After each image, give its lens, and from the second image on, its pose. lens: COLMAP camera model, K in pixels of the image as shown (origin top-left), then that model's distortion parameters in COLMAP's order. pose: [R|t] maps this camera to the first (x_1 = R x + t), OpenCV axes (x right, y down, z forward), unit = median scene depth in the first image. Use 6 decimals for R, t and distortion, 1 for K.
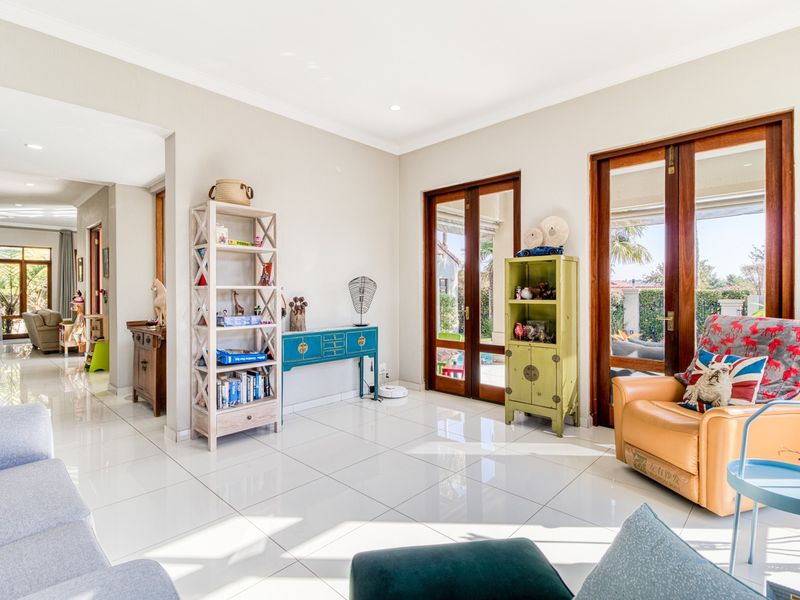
lens RADIAL K [[408.6, 0, 402.4], [0, 408.6, 298.3], [0, 0, 1]] dist [-0.004408, -0.000558]
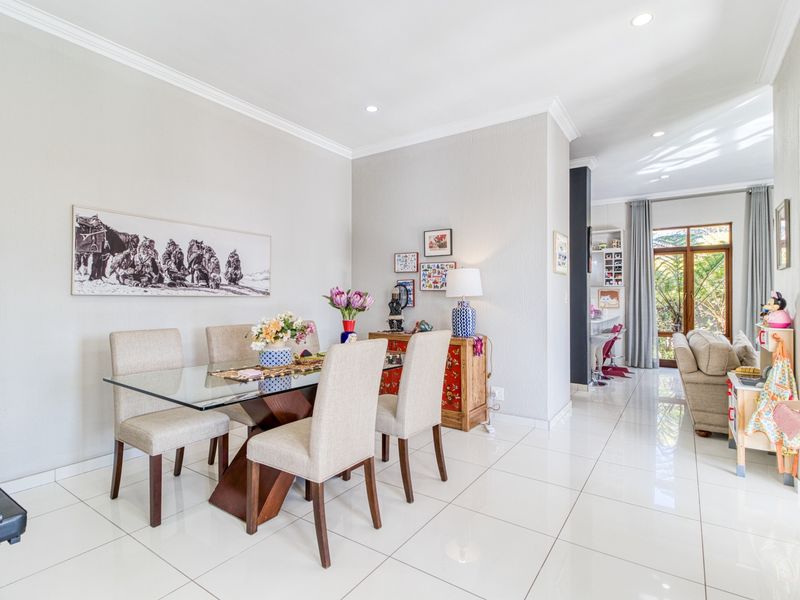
lens RADIAL K [[416.0, 0, 404.6], [0, 416.0, 292.4], [0, 0, 1]] dist [0.001443, 0.000012]
pose [[0.160447, -0.011579, -0.986976, -0.357534], [-0.014265, 0.999800, -0.014048, -0.007120], [0.986941, 0.016333, 0.160250, 0.454288]]
